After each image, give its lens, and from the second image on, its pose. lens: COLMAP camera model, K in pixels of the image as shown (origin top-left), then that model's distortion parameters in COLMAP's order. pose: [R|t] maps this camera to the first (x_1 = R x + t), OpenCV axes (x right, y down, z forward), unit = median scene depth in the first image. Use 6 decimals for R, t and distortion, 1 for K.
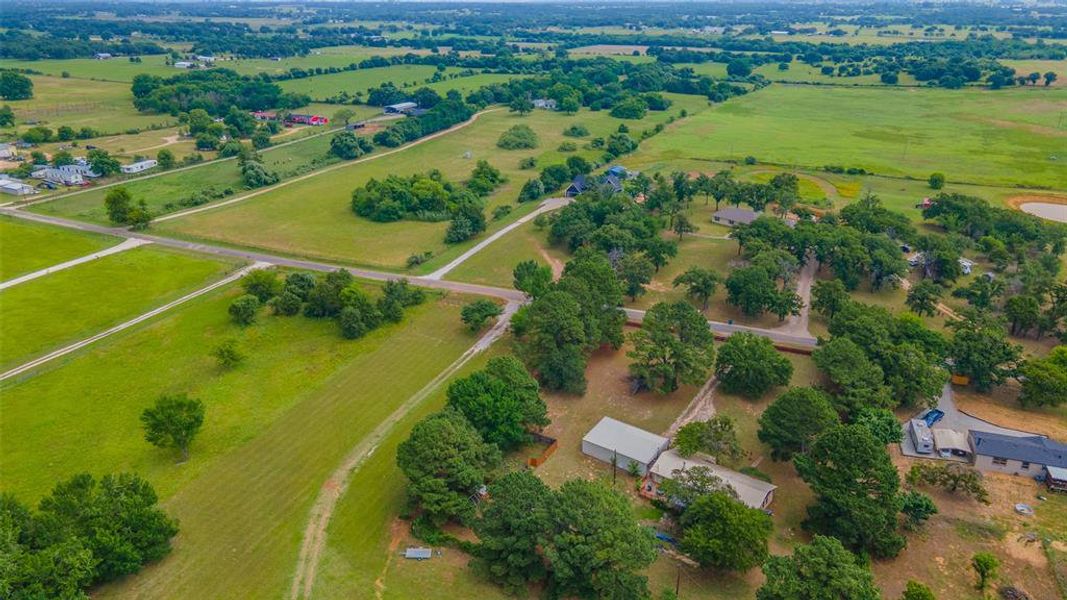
lens RADIAL K [[782.8, 0, 533.5], [0, 782.8, 300.0], [0, 0, 1]] dist [0.042501, 0.000384]
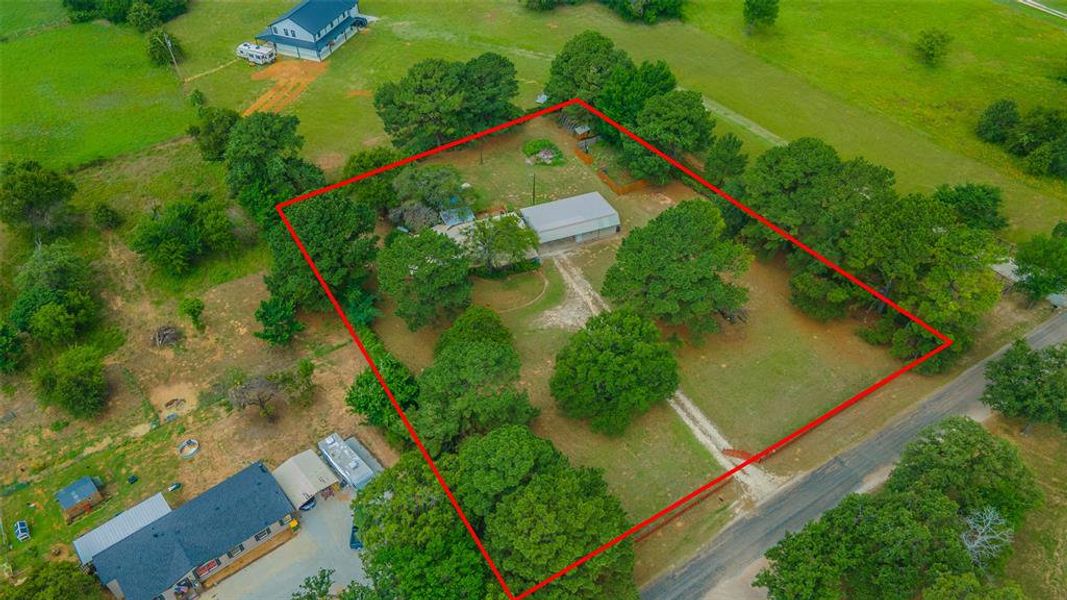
lens RADIAL K [[782.8, 0, 533.5], [0, 782.8, 300.0], [0, 0, 1]] dist [0.042501, 0.000384]
pose [[-0.532201, 0.595364, -0.601916, 0.468204], [-0.299353, 0.532706, 0.791589, -0.292426], [0.791928, 0.601470, -0.105282, 0.726418]]
